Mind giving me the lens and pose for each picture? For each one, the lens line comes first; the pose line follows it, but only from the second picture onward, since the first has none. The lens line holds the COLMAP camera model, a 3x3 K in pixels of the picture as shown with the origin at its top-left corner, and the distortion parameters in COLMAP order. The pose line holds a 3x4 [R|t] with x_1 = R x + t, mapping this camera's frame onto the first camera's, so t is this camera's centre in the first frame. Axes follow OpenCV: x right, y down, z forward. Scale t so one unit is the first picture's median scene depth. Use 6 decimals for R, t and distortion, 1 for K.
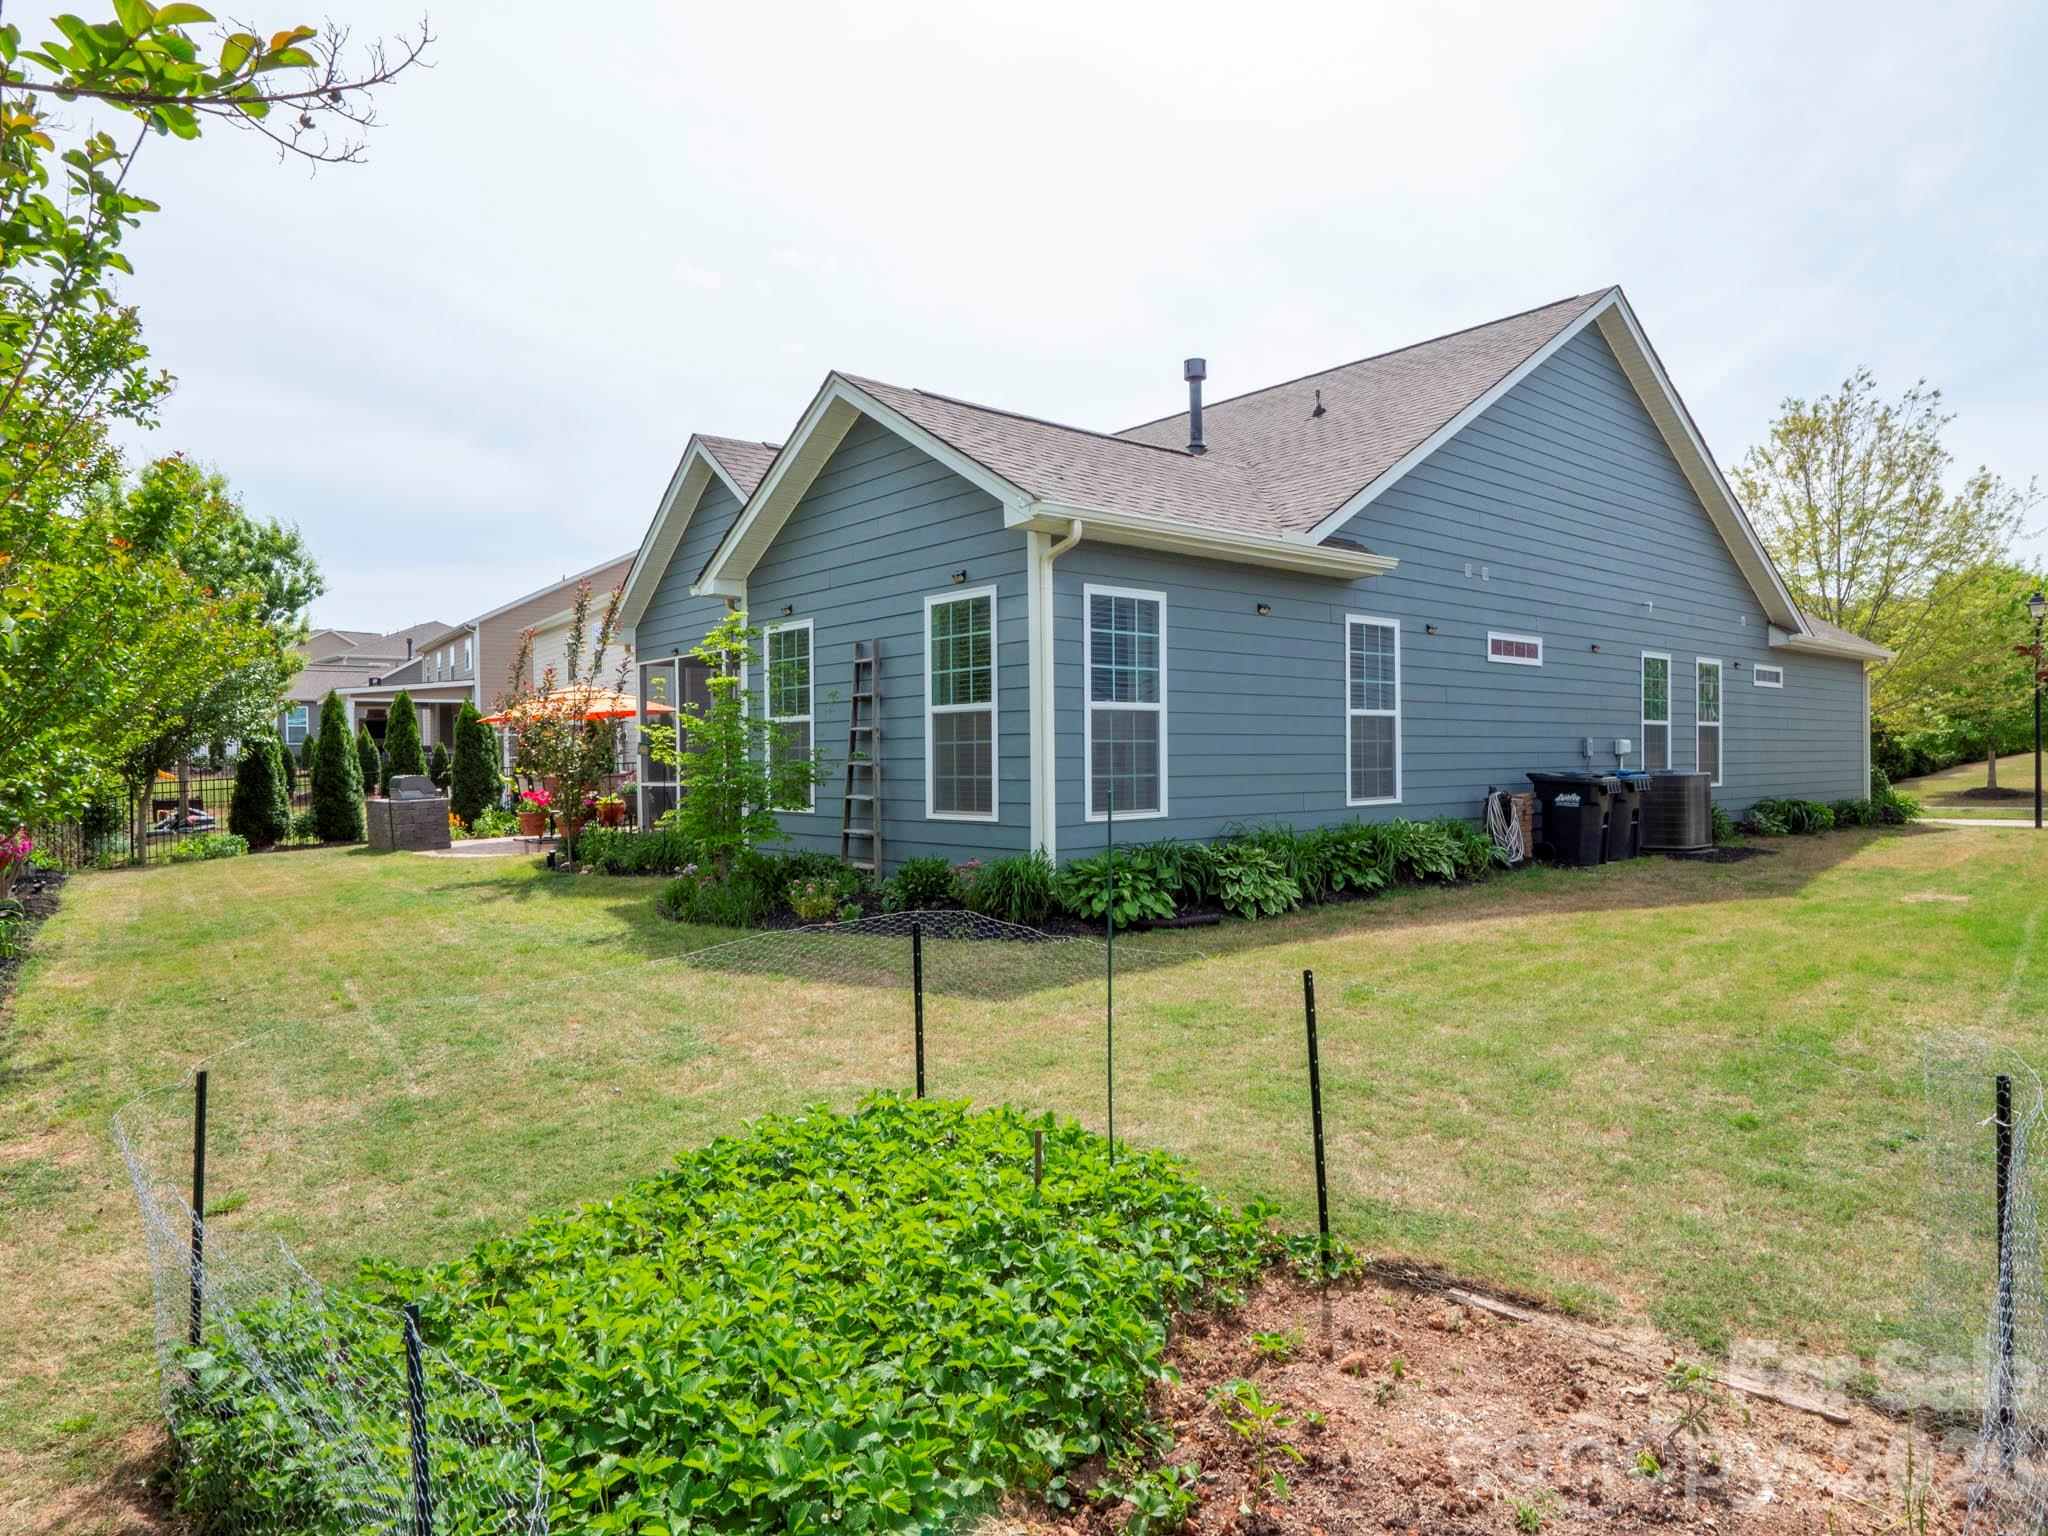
lens RADIAL K [[1226.4, 0, 1026.0], [0, 1226.4, 760.2], [0, 0, 1]] dist [-0.002413, -0.000175]
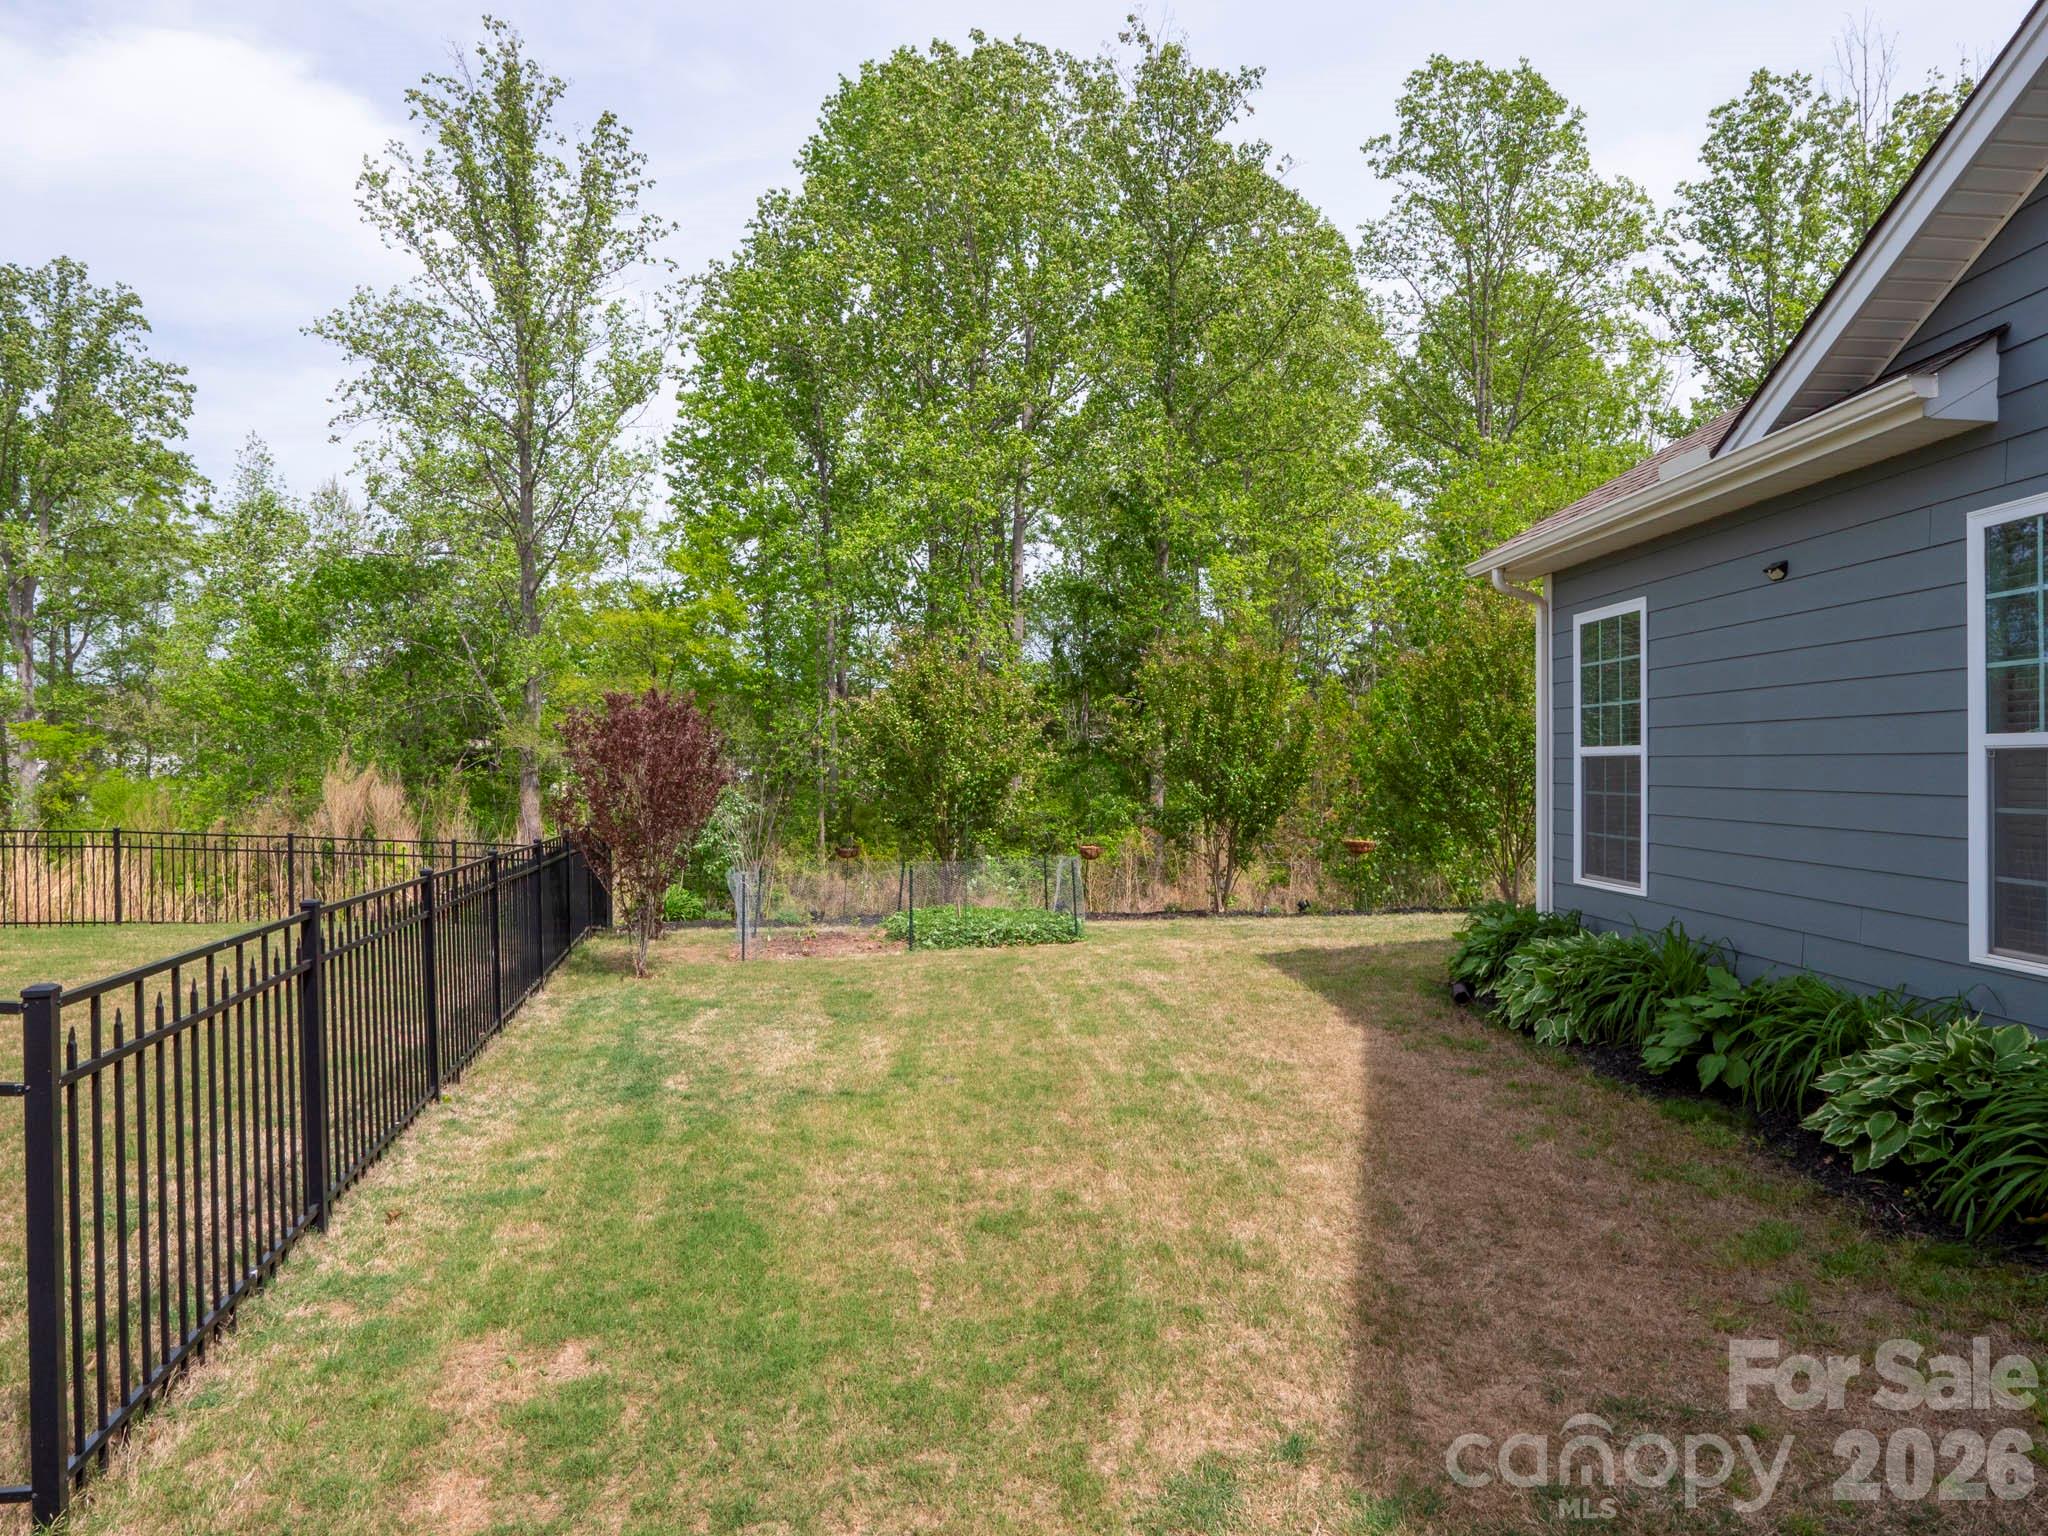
lens RADIAL K [[1226.4, 0, 1024.7], [0, 1226.4, 771.2], [0, 0, 1]] dist [-0.002413, -0.000175]
pose [[-0.638303, 0.015251, -0.769634, 0.814676], [0.006825, 0.999877, 0.014153, -0.037850], [0.769755, 0.003781, -0.638329, 1.037406]]
